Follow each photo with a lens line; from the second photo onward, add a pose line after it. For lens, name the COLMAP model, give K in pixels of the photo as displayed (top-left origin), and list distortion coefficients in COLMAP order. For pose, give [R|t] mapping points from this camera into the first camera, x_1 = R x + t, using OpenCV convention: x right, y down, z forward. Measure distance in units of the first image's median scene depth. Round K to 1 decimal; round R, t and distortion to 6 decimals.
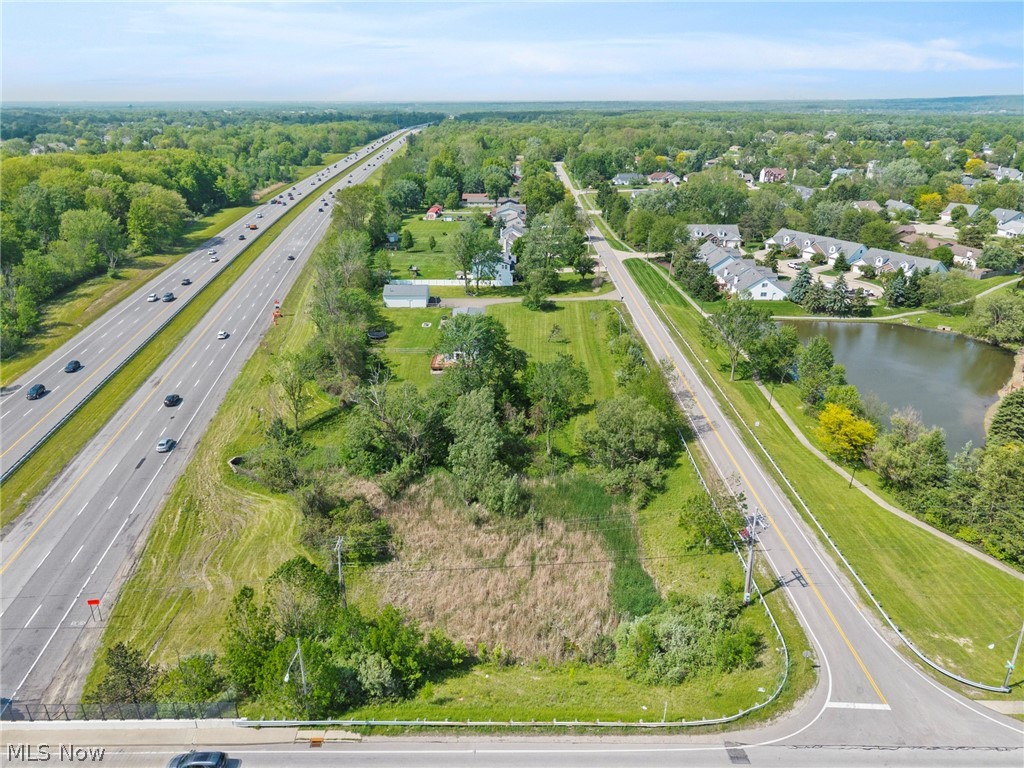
lens RADIAL K [[677.7, 0, 512.0], [0, 677.7, 384.0], [0, 0, 1]] dist [0.023787, -0.000733]
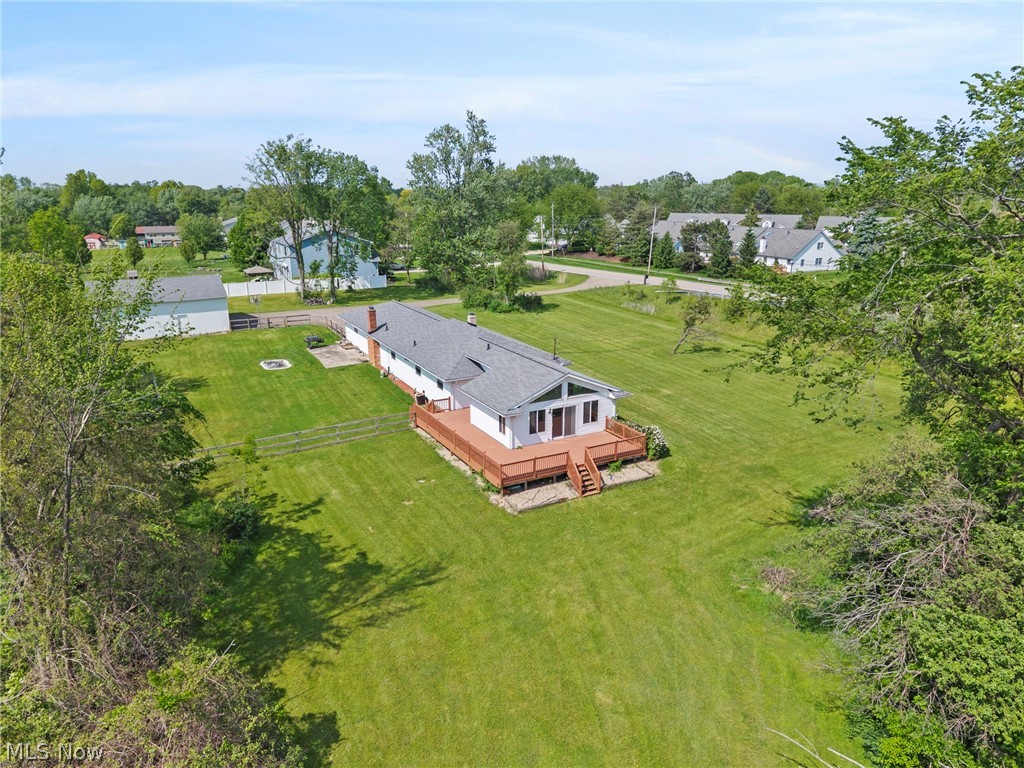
lens RADIAL K [[677.7, 0, 512.0], [0, 677.7, 384.0], [0, 0, 1]] dist [0.023787, -0.000733]
pose [[0.876573, -0.129449, 0.463533, -0.210252], [0.185744, 0.979521, -0.077706, -0.037226], [-0.443981, 0.154214, 0.882666, 0.778972]]
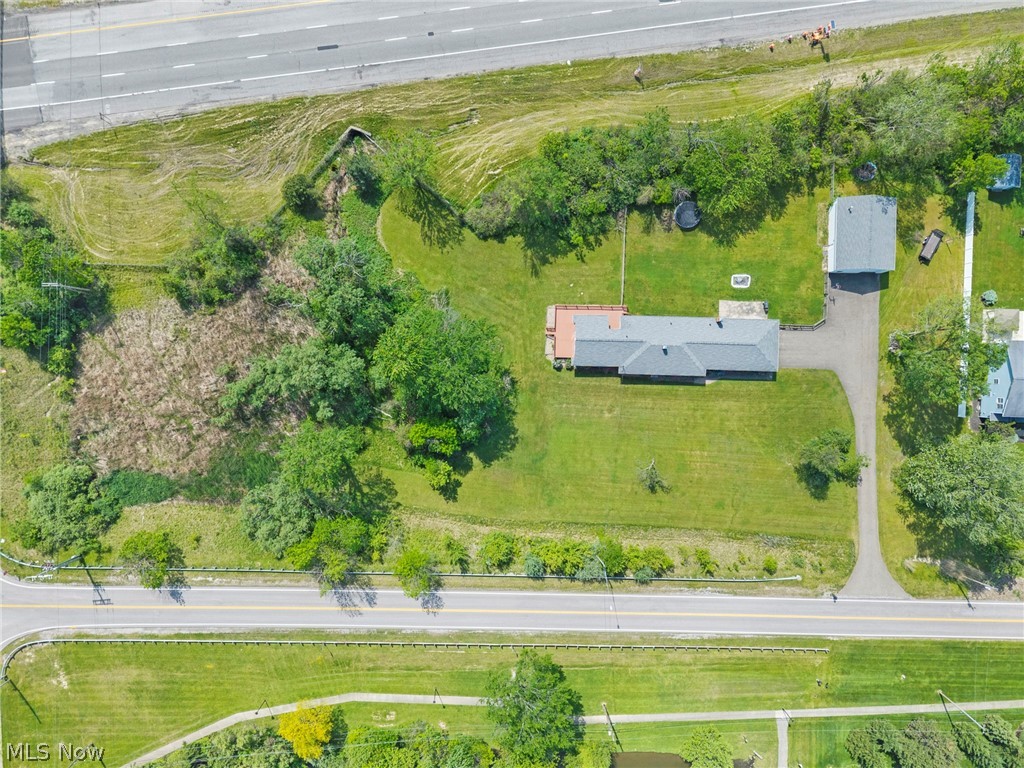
lens RADIAL K [[677.7, 0, 512.0], [0, 677.7, 384.0], [0, 0, 1]] dist [0.023787, -0.000733]
pose [[-0.017393, 0.999594, 0.022571, -0.043986], [-0.405767, -0.027689, 0.913557, -0.711481], [0.913811, 0.006731, 0.406084, 0.619666]]
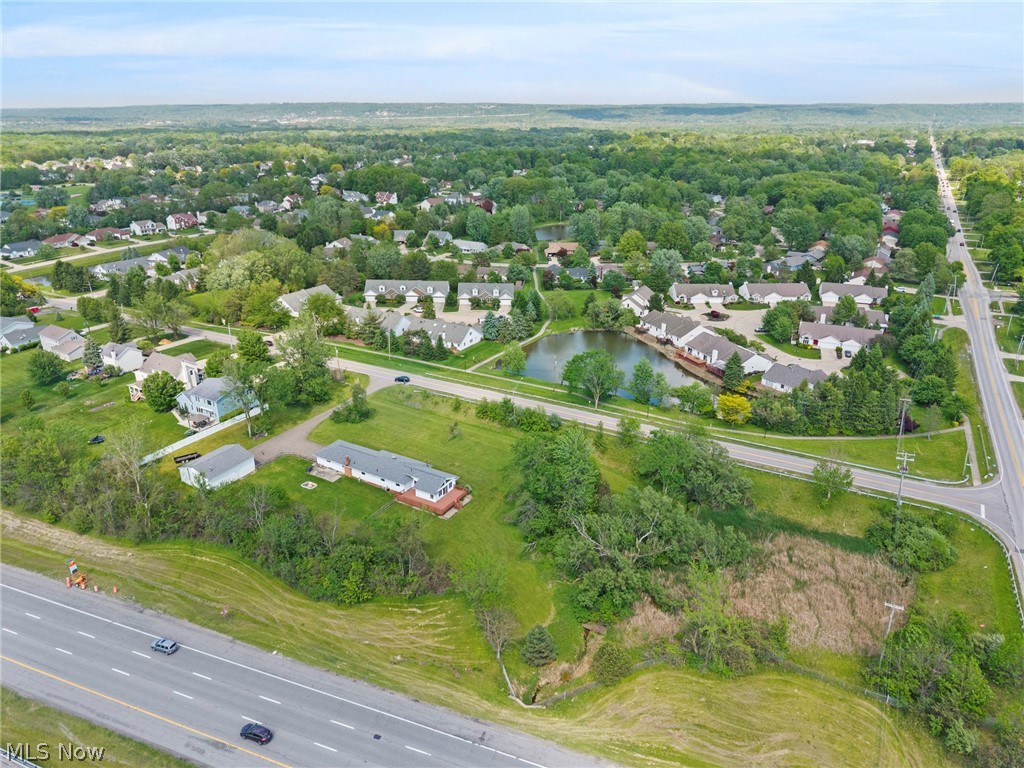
lens RADIAL K [[677.7, 0, 512.0], [0, 677.7, 384.0], [0, 0, 1]] dist [0.023787, -0.000733]
pose [[0.501224, -0.323053, 0.802753, -0.741791], [0.333055, 0.928251, 0.165604, -0.302840], [-0.798655, 0.184356, 0.572855, 0.354044]]
